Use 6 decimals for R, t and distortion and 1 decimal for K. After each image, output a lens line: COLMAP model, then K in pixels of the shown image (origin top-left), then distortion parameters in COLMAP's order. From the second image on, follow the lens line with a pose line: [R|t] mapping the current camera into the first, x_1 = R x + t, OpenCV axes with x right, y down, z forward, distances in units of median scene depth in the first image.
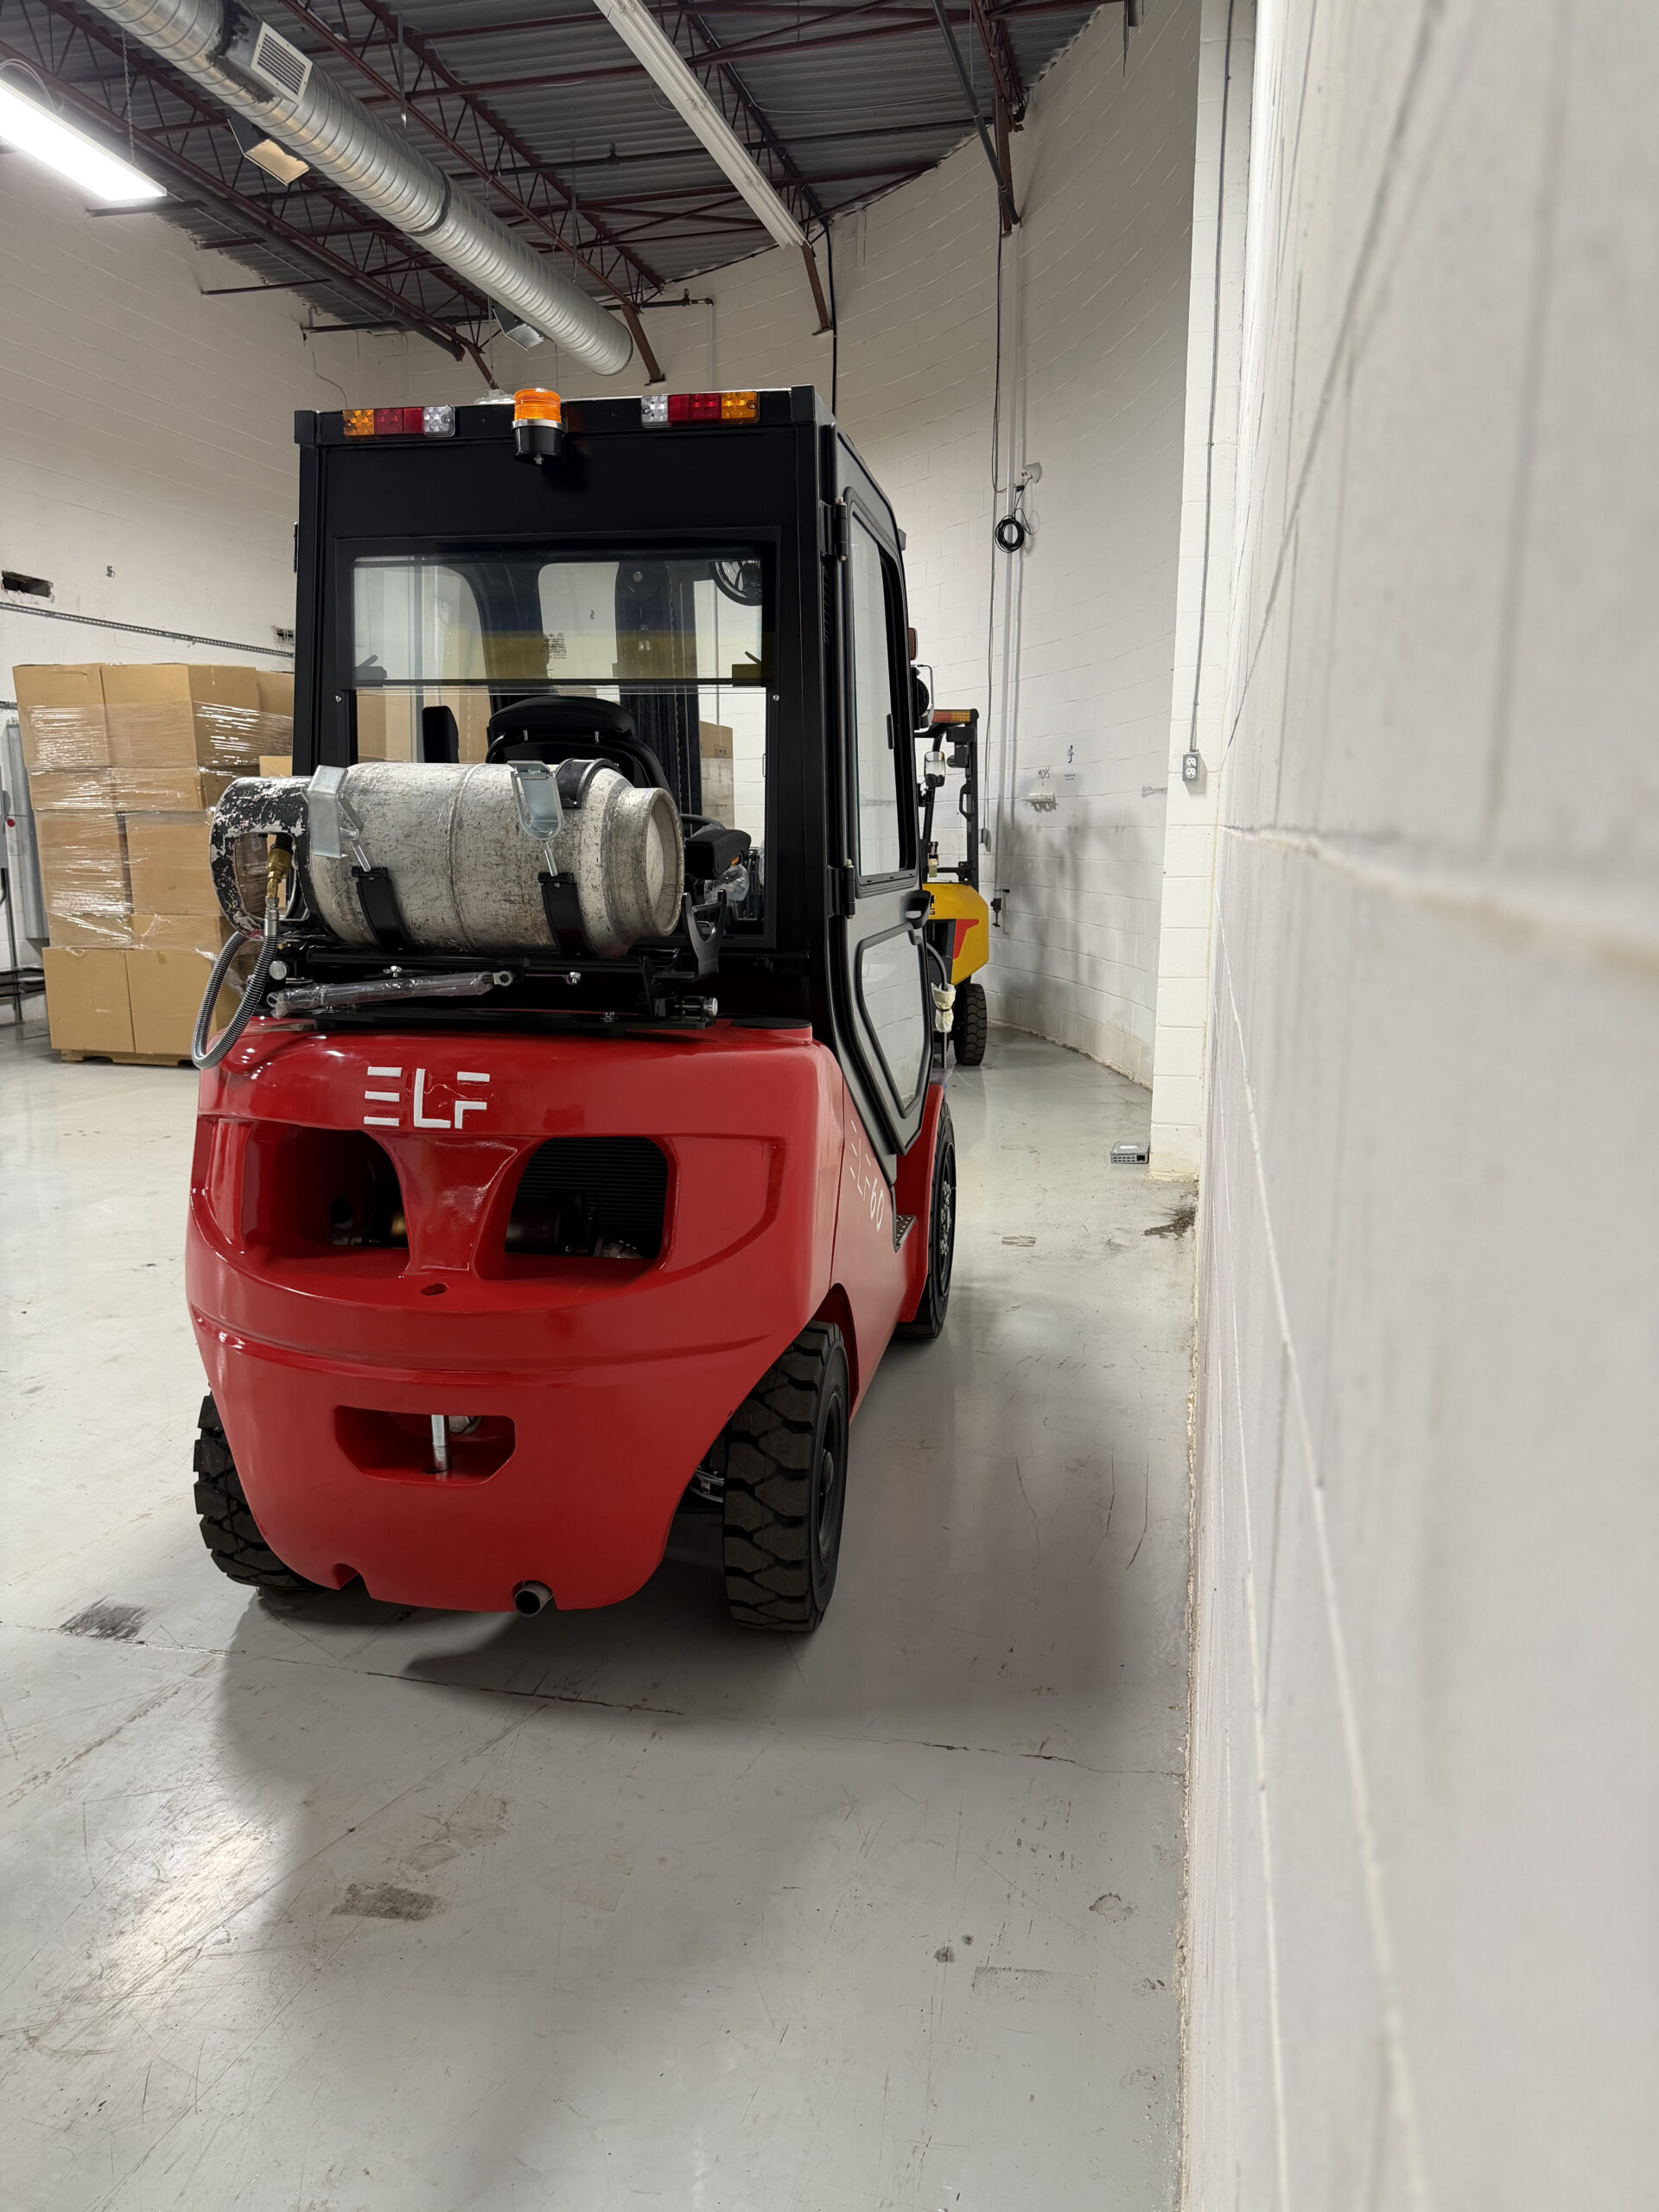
lens RADIAL K [[1494.8, 0, 887.9], [0, 1494.8, 1116.6], [0, 0, 1]] dist [0.036800, -0.006964]
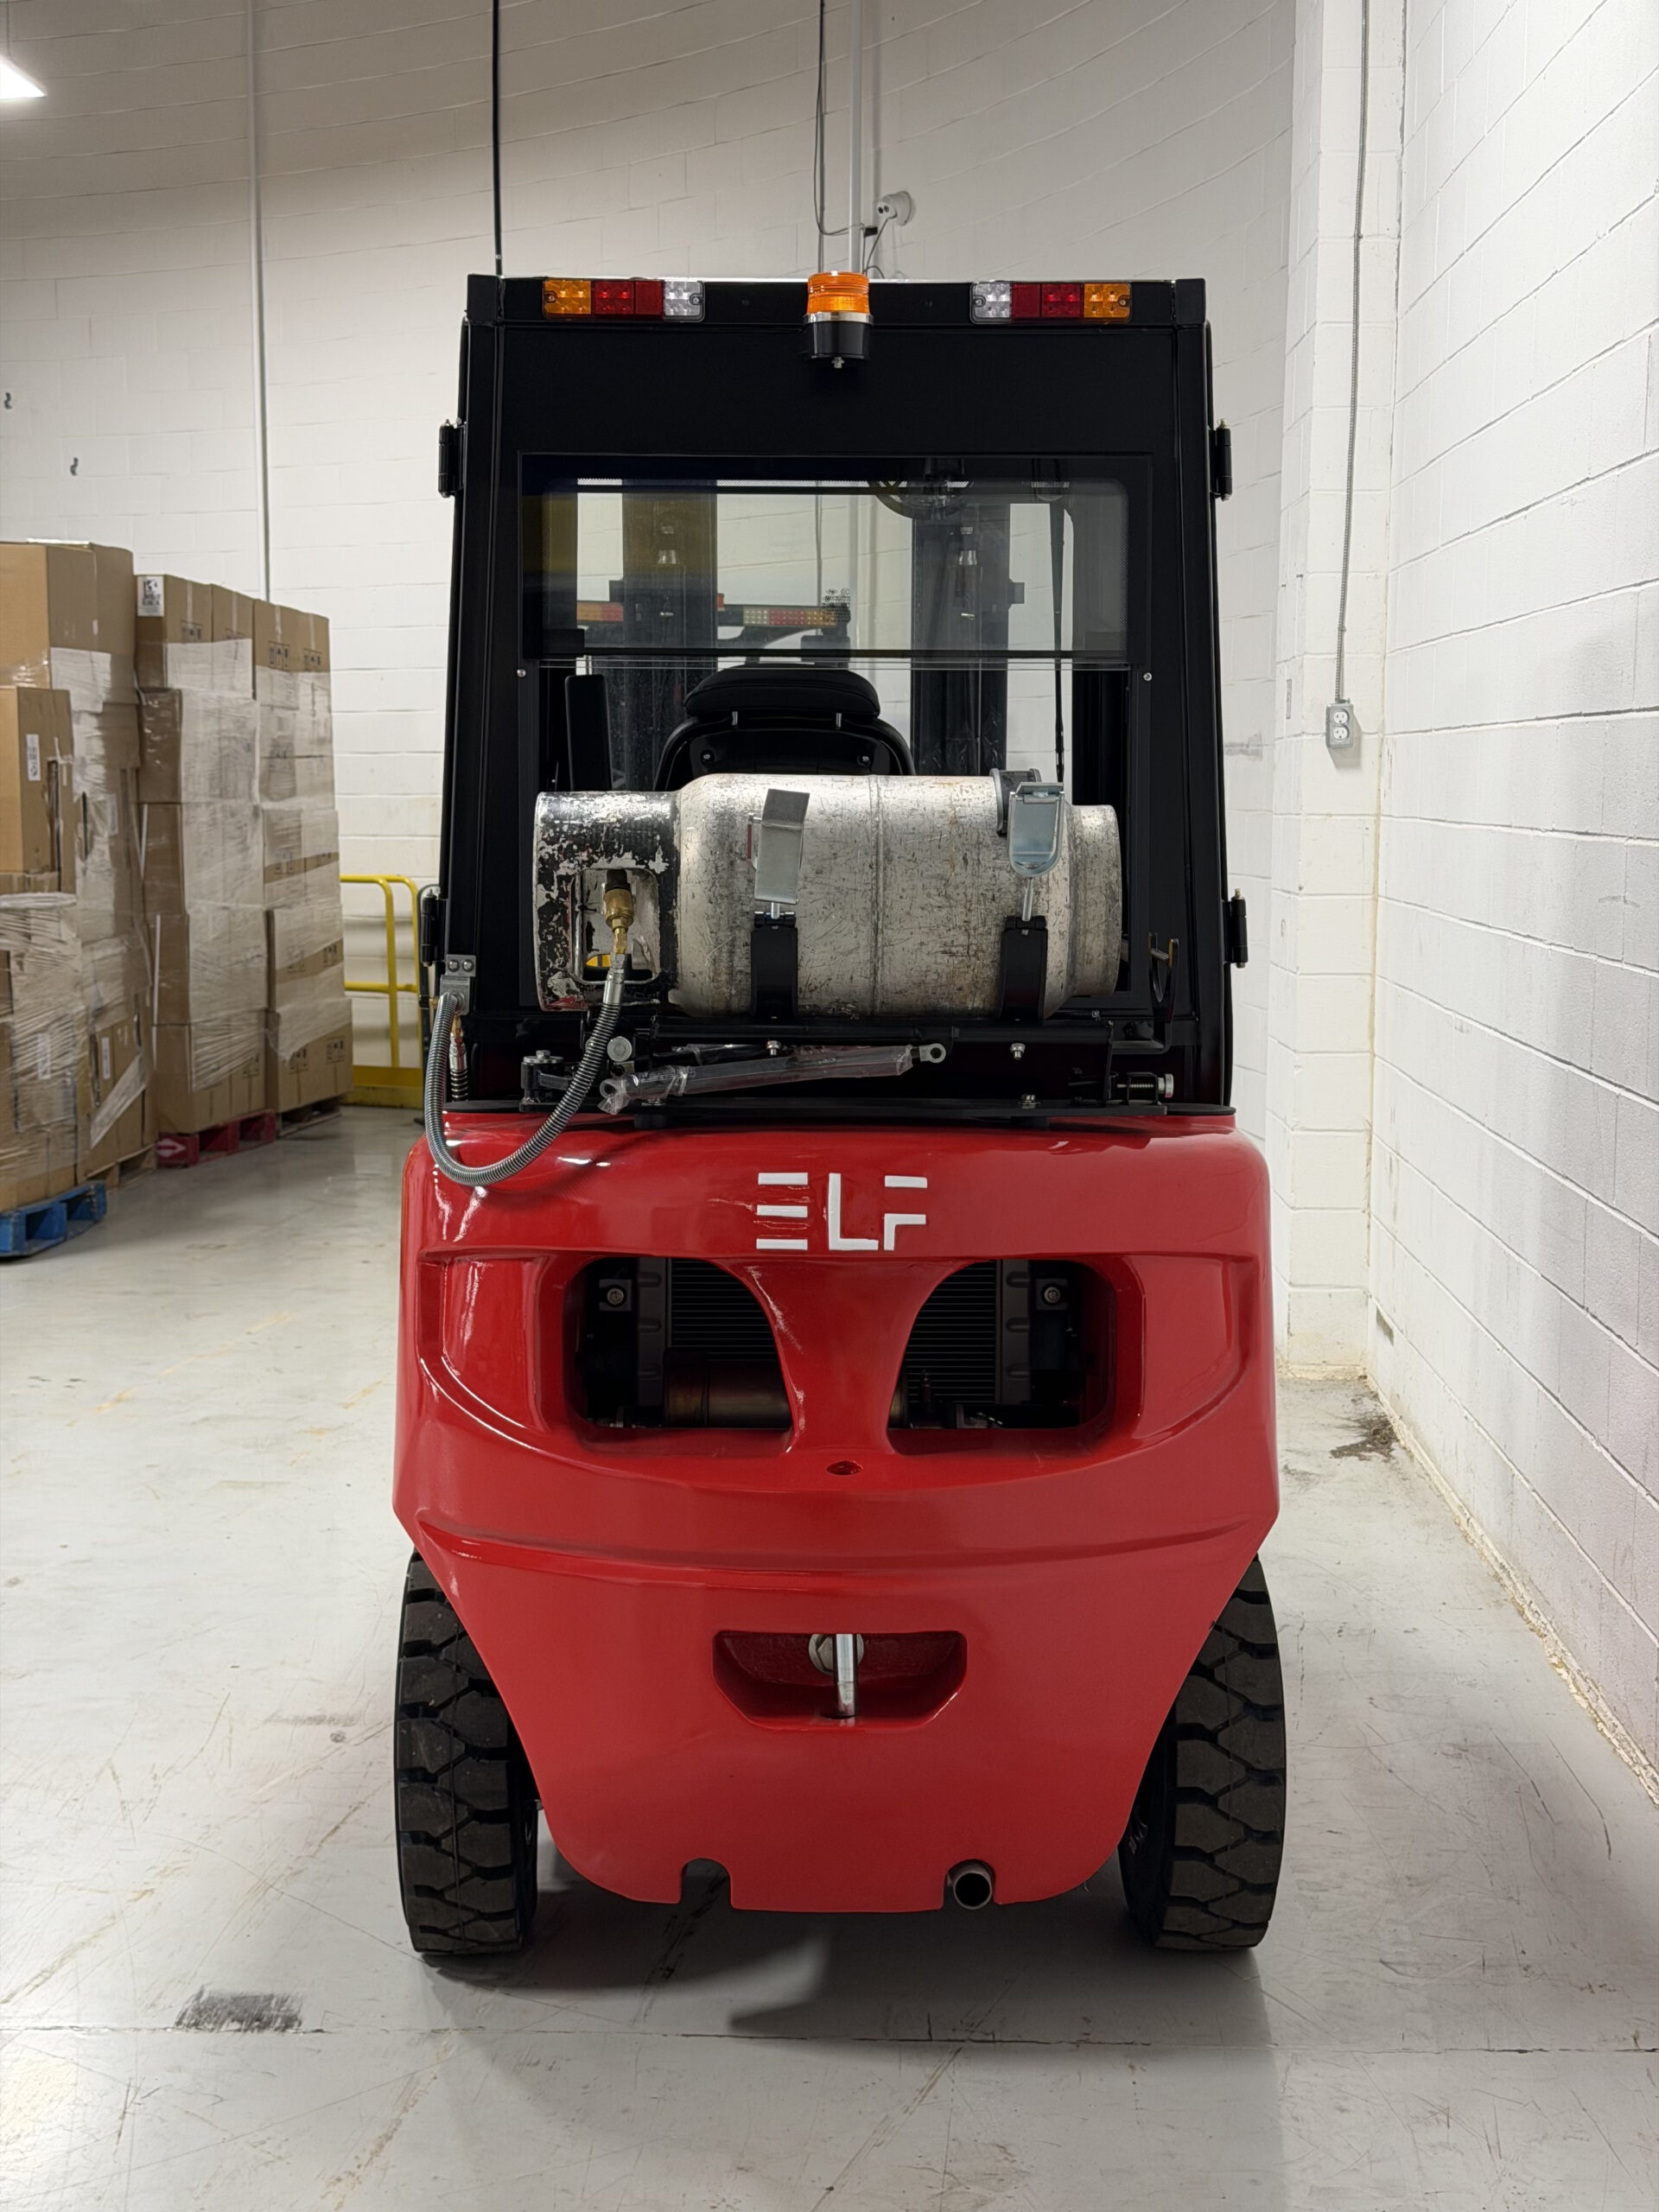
lens RADIAL K [[3019.8, 0, 829.4], [0, 3019.8, 1105.1], [0, 0, 1]] dist [0.053417, 0.000000]
pose [[0.985001, -0.020512, 0.171326, -0.565165], [0.034011, 0.996510, -0.076233, 0.049175], [-0.169164, 0.080917, 0.982261, -0.496386]]
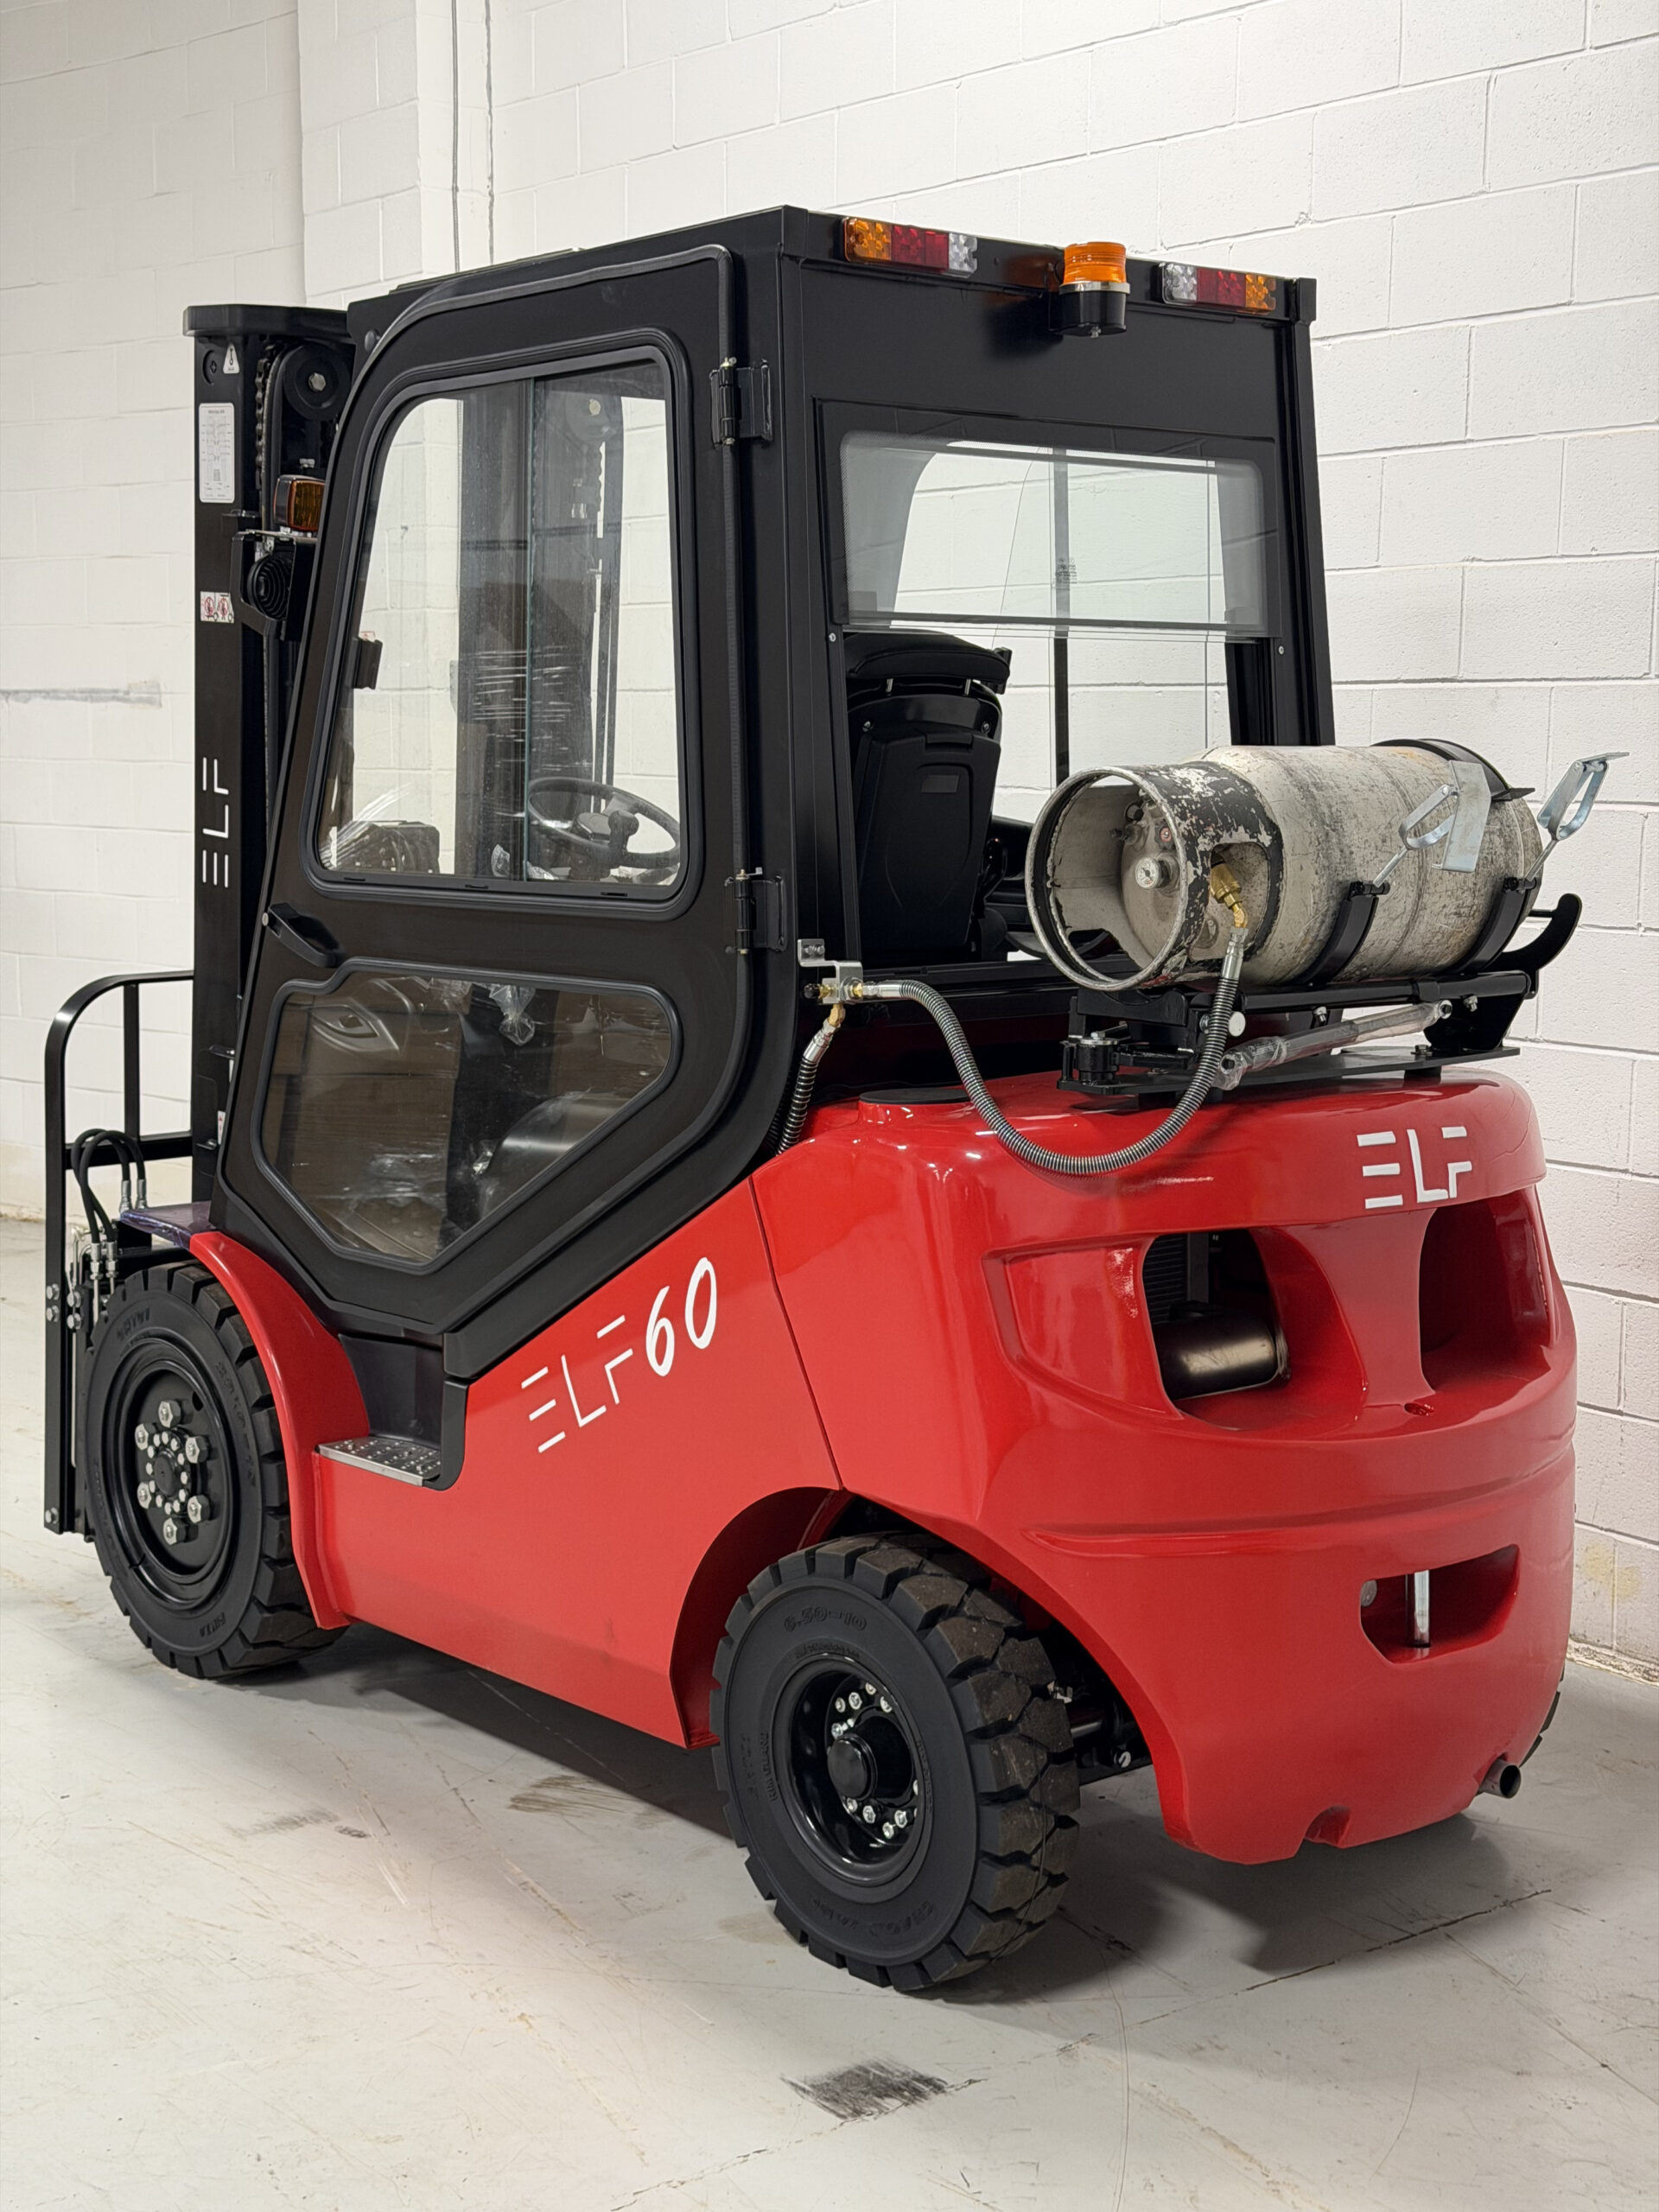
lens RADIAL K [[3019.8, 0, 803.8], [0, 3019.8, 1108.7], [0, 0, 1]] dist [0.053417, 0.000000]
pose [[0.677552, -0.100644, 0.728556, -1.661012], [0.135047, 0.990775, 0.011275, -0.102388], [-0.722970, 0.090750, 0.684894, 0.133740]]
